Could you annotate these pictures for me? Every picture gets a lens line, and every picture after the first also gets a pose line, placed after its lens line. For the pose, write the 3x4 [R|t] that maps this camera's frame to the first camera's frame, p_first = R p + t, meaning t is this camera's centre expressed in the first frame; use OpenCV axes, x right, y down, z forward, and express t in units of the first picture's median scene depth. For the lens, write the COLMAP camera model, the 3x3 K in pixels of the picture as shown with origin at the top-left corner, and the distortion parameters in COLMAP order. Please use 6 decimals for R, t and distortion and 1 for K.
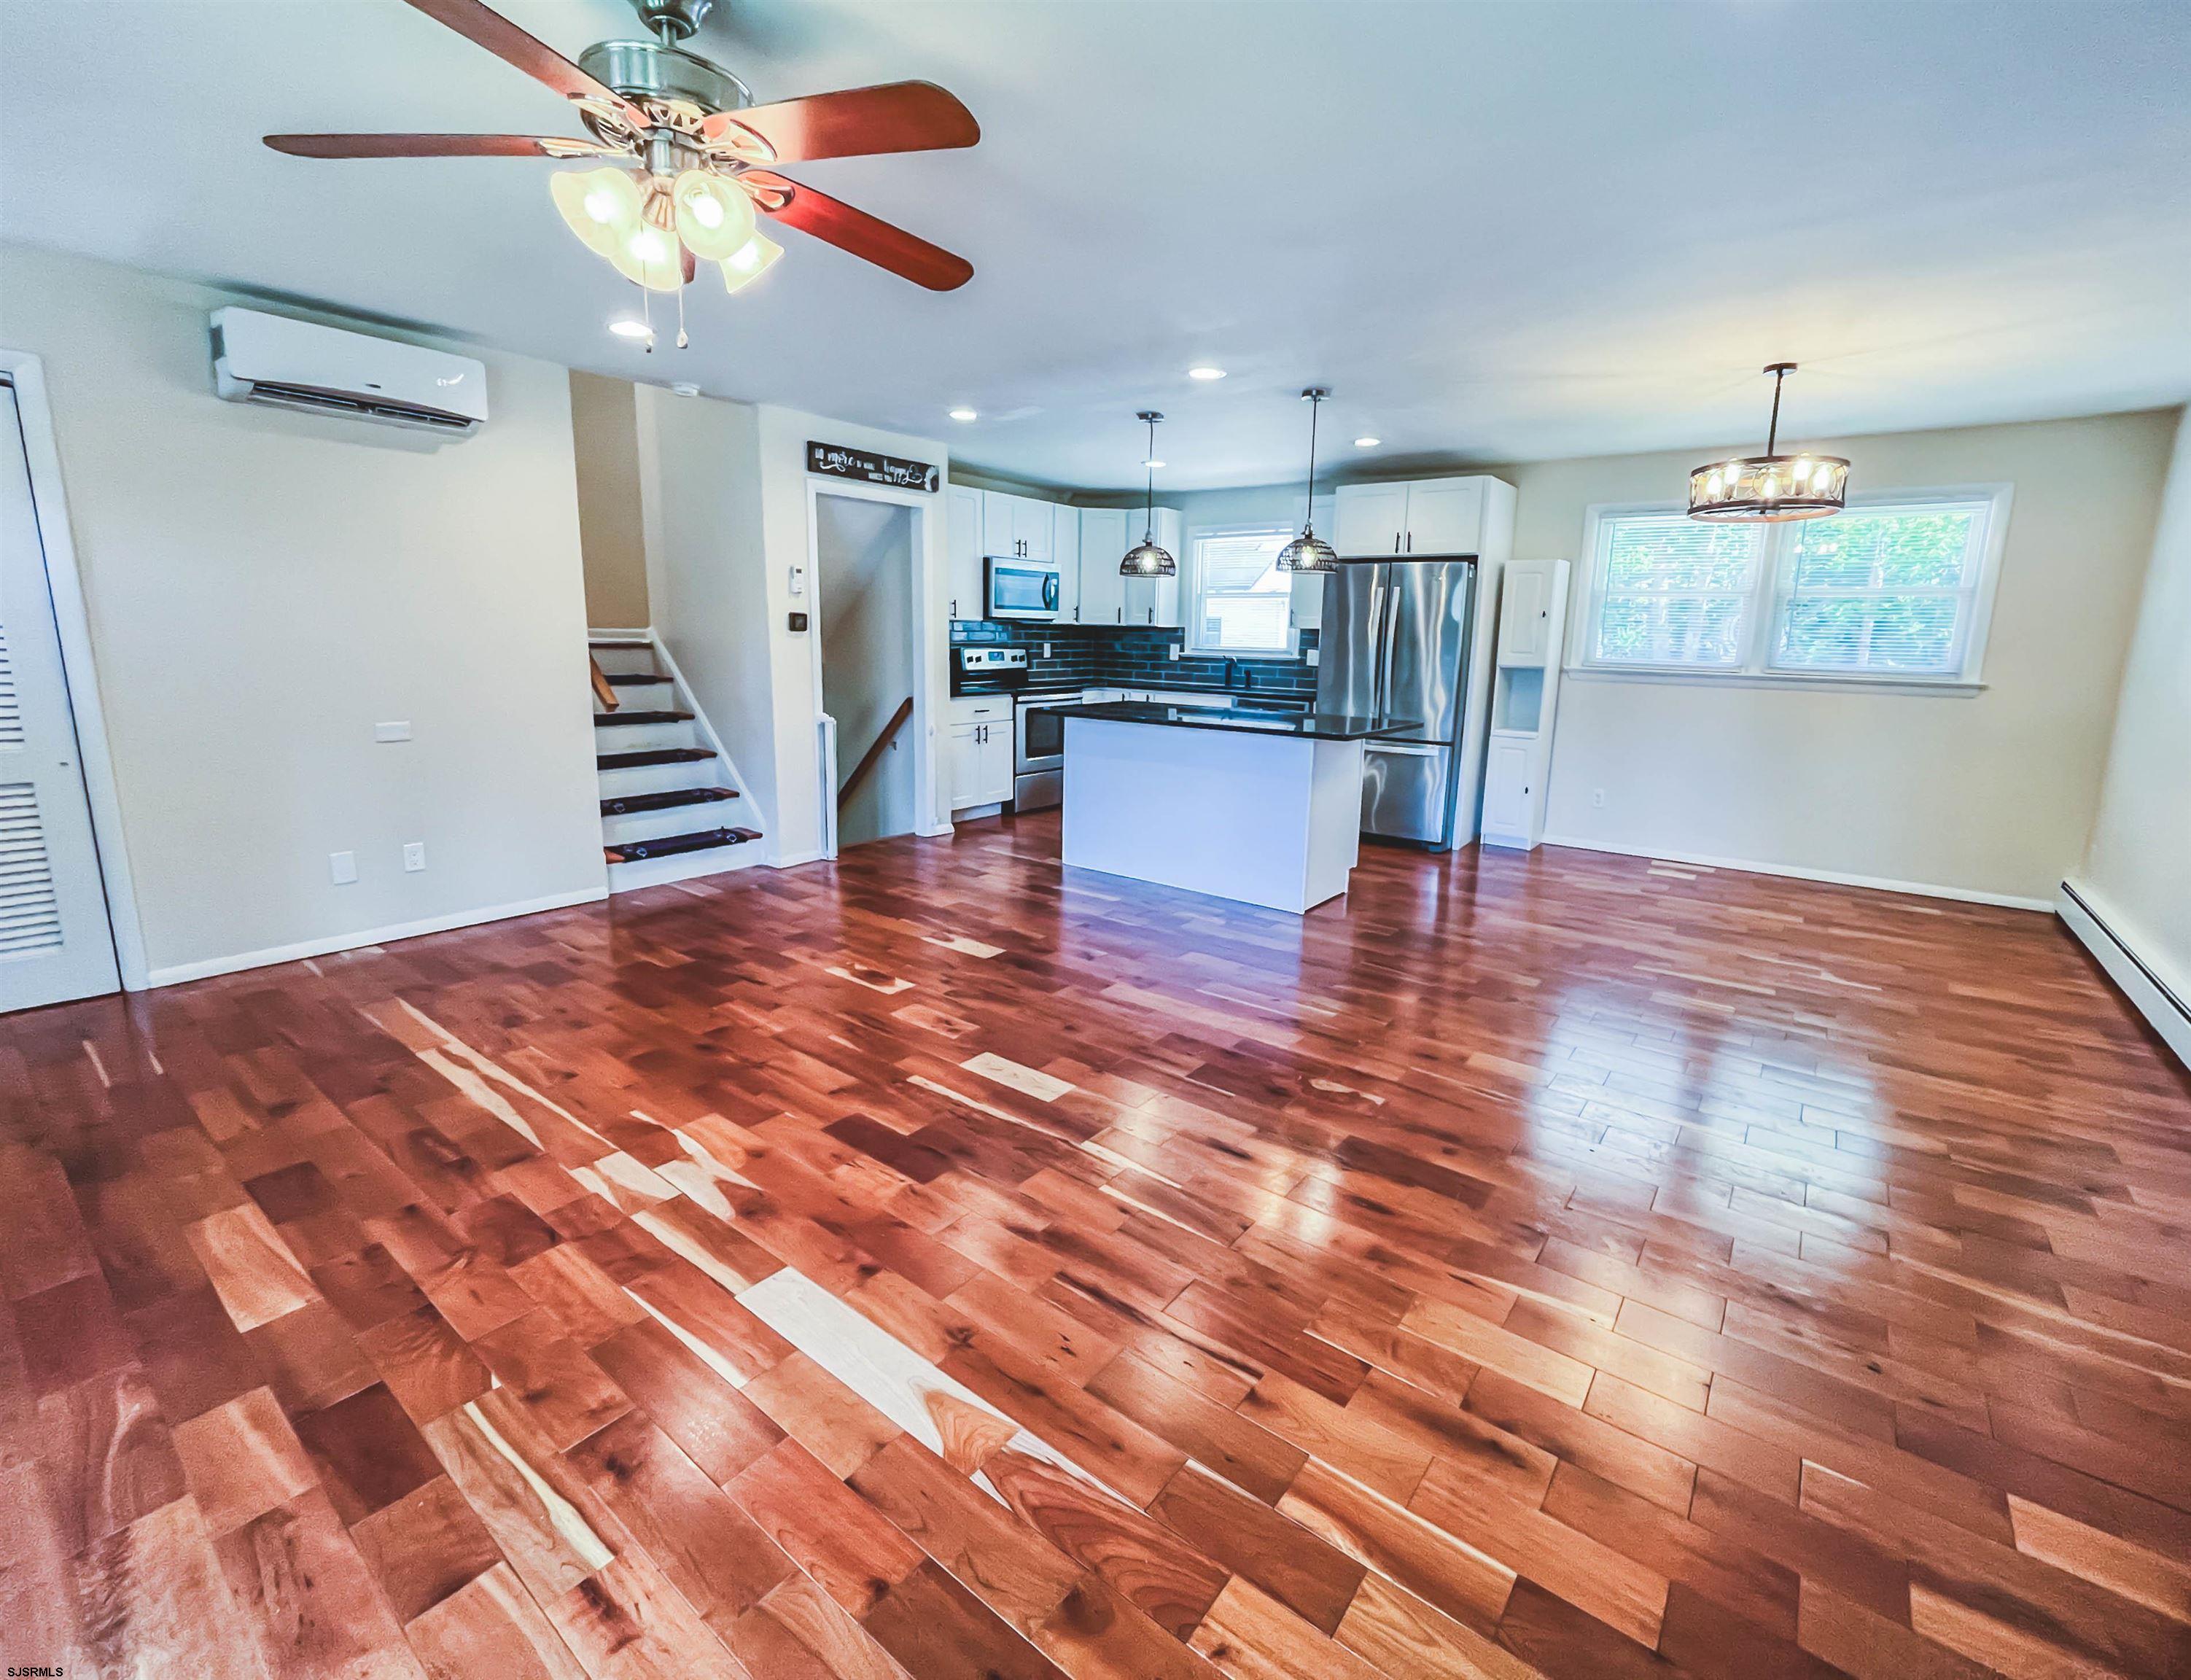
lens RADIAL K [[962.6, 0, 1095.0], [0, 962.6, 805.4], [0, 0, 1]] dist [-0.000048, 0.000036]
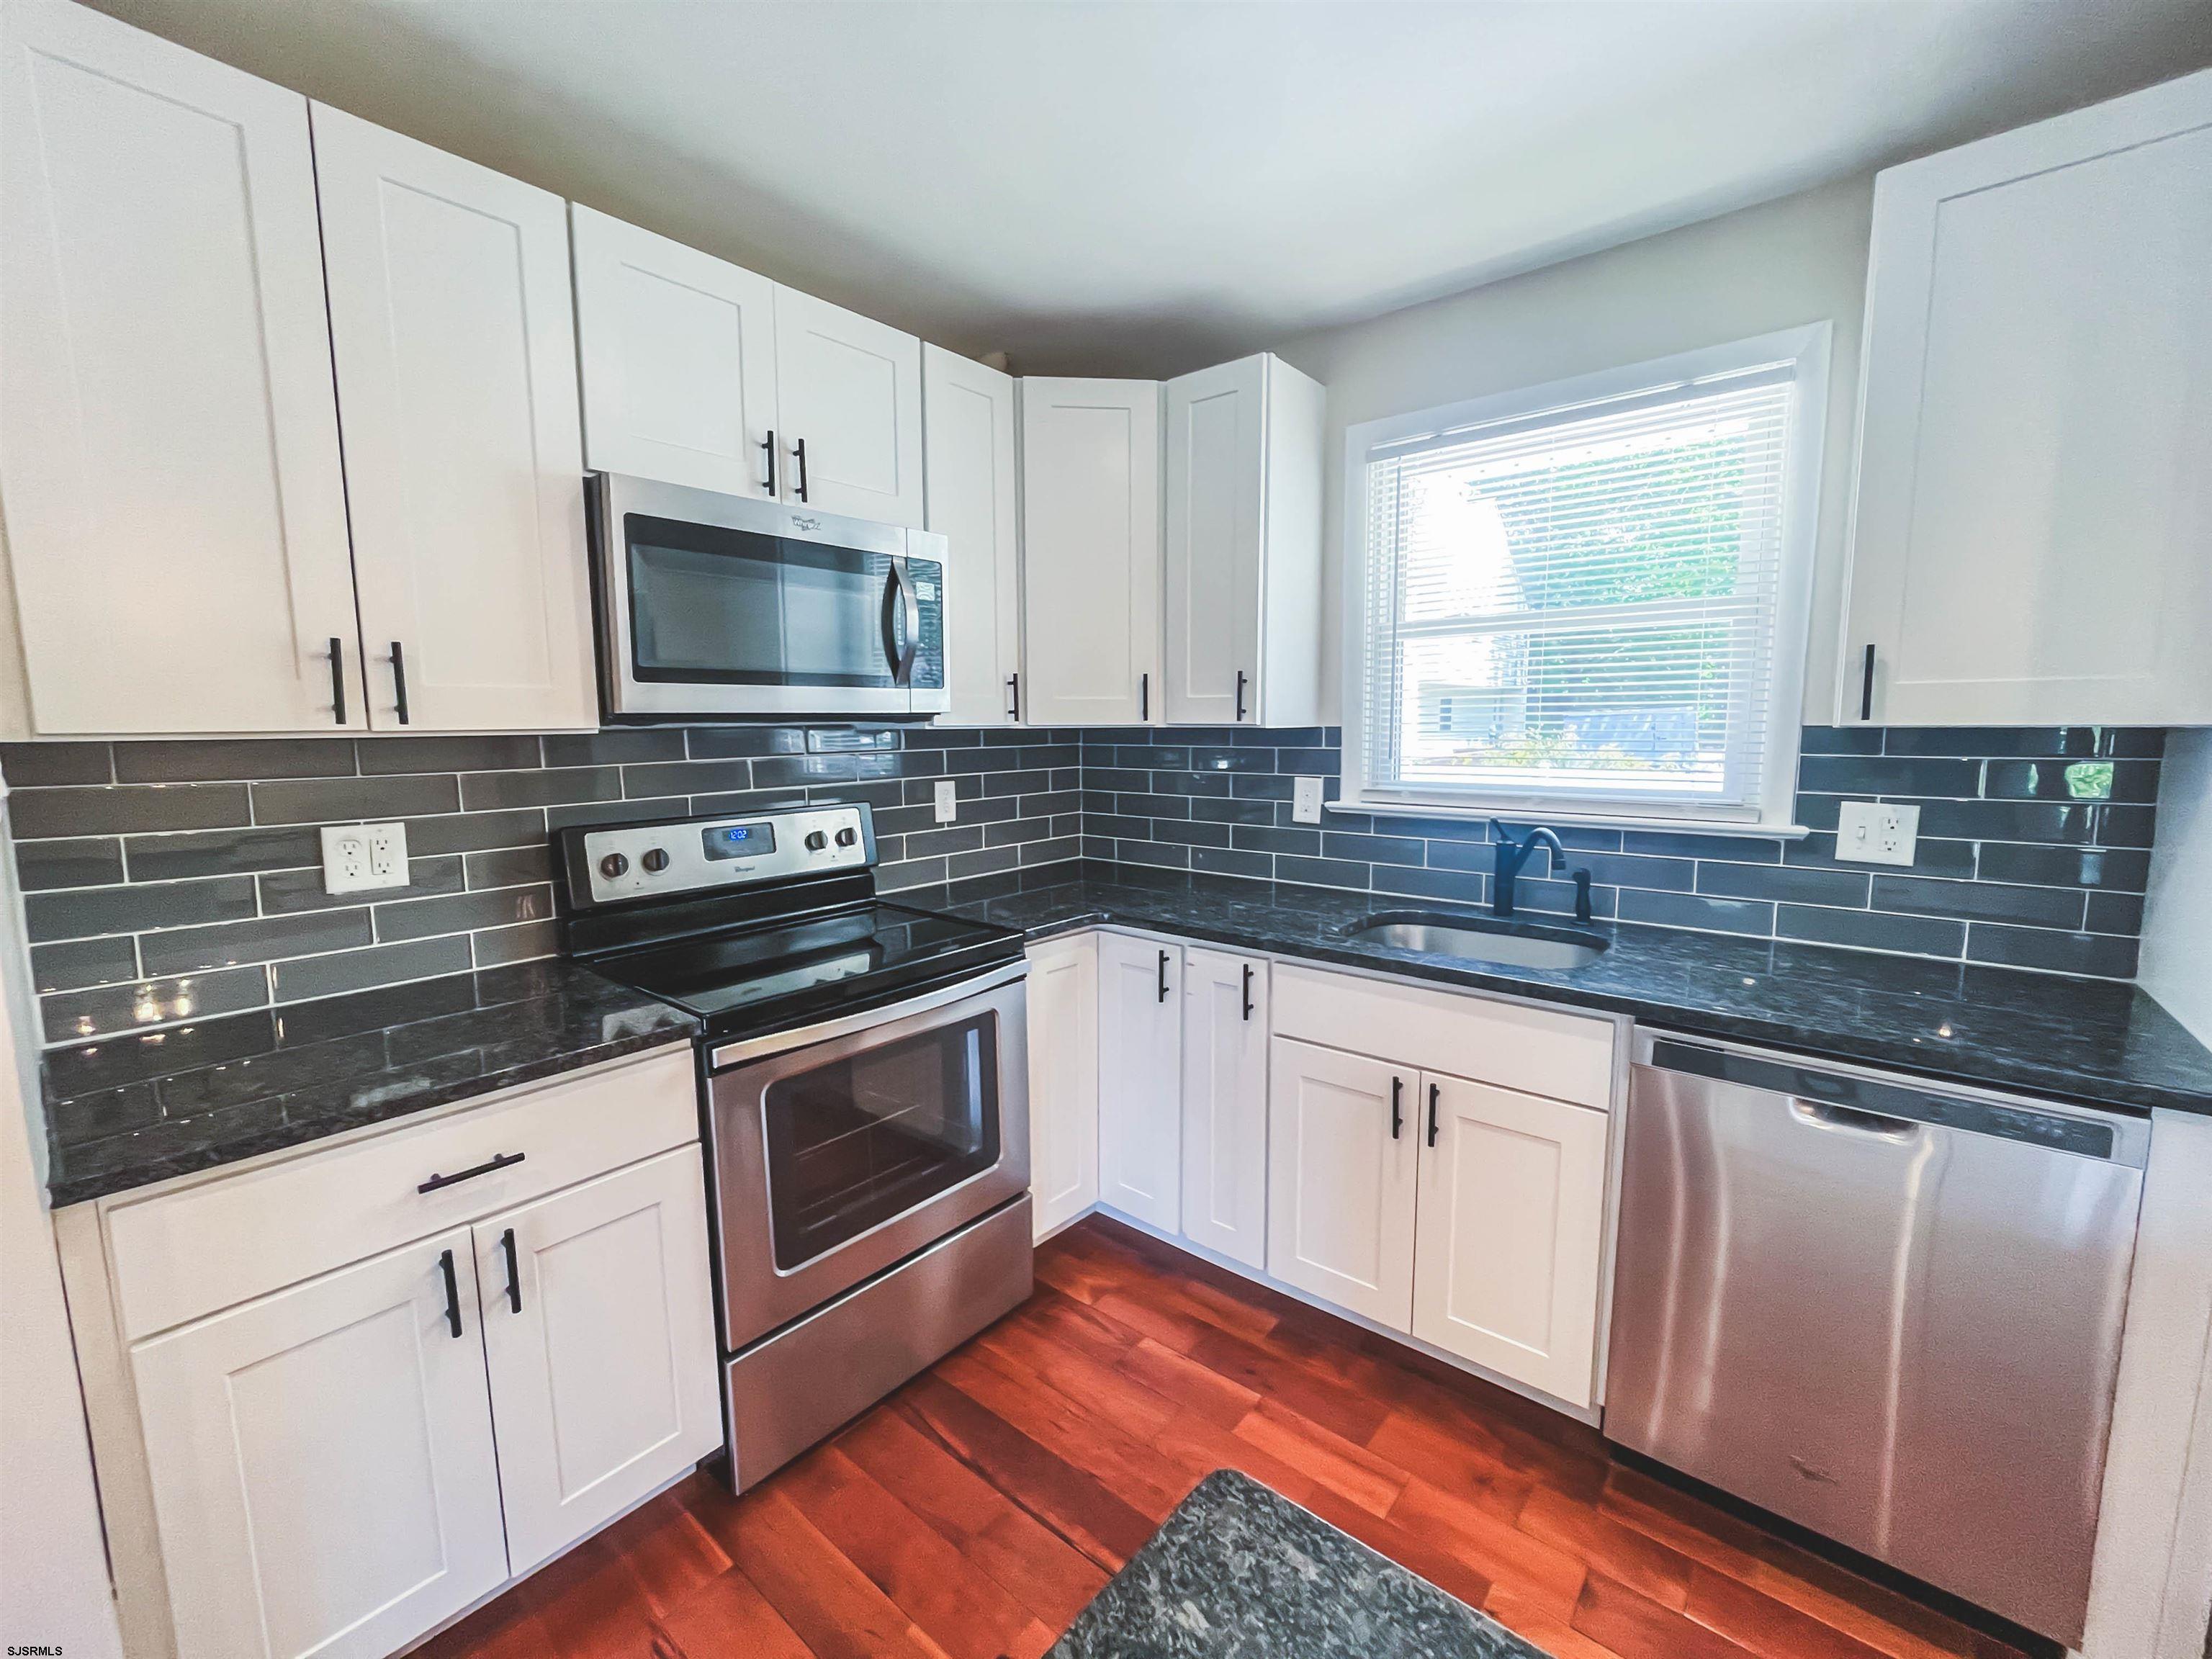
lens RADIAL K [[915.0, 0, 1109.7], [0, 915.0, 828.5], [0, 0, 1]] dist [-0.019794, 0.005762]
pose [[0.999283, -0.023565, -0.029628, 0.029723], [0.021636, 0.997727, -0.063812, -0.183829], [0.031064, 0.063126, 0.997522, 0.953753]]
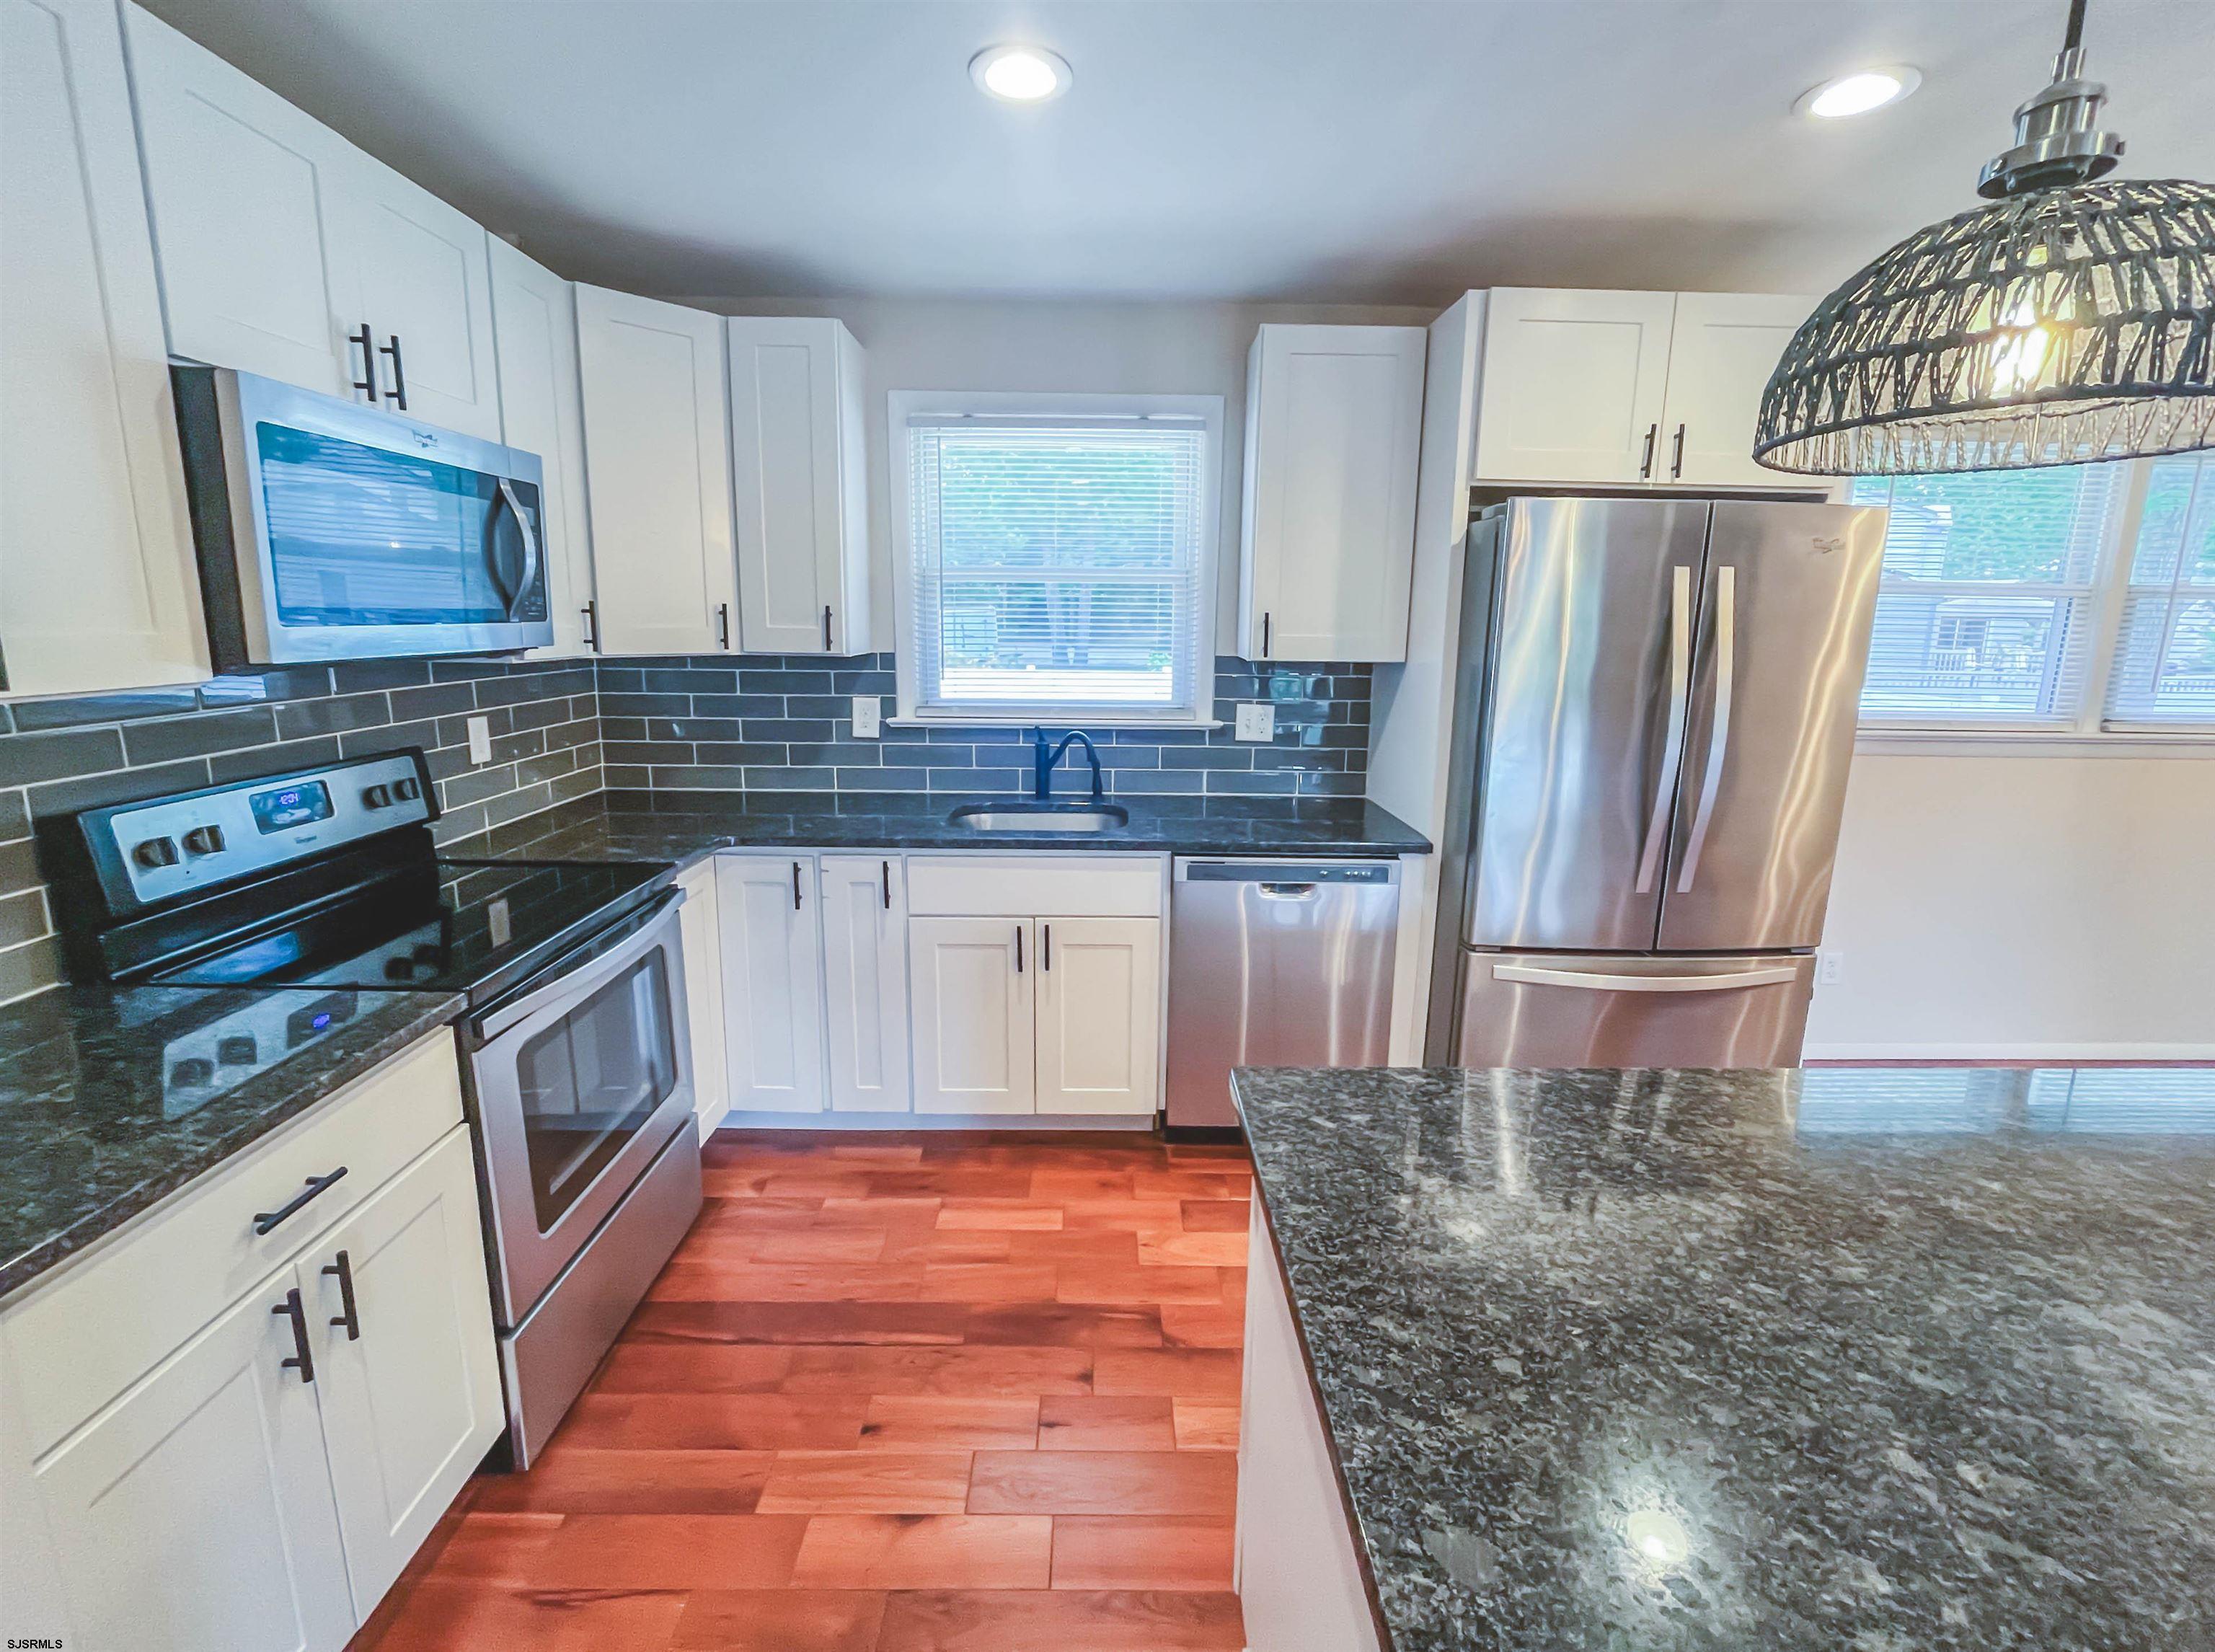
lens RADIAL K [[951.9, 0, 1107.3], [0, 951.9, 787.8], [0, 0, 1]] dist [-0.016021, 0.001057]
pose [[0.780513, -0.120736, 0.613369, -0.115543], [0.115248, 0.992145, 0.048641, -0.196081], [-0.614424, 0.032725, 0.788297, 0.903584]]
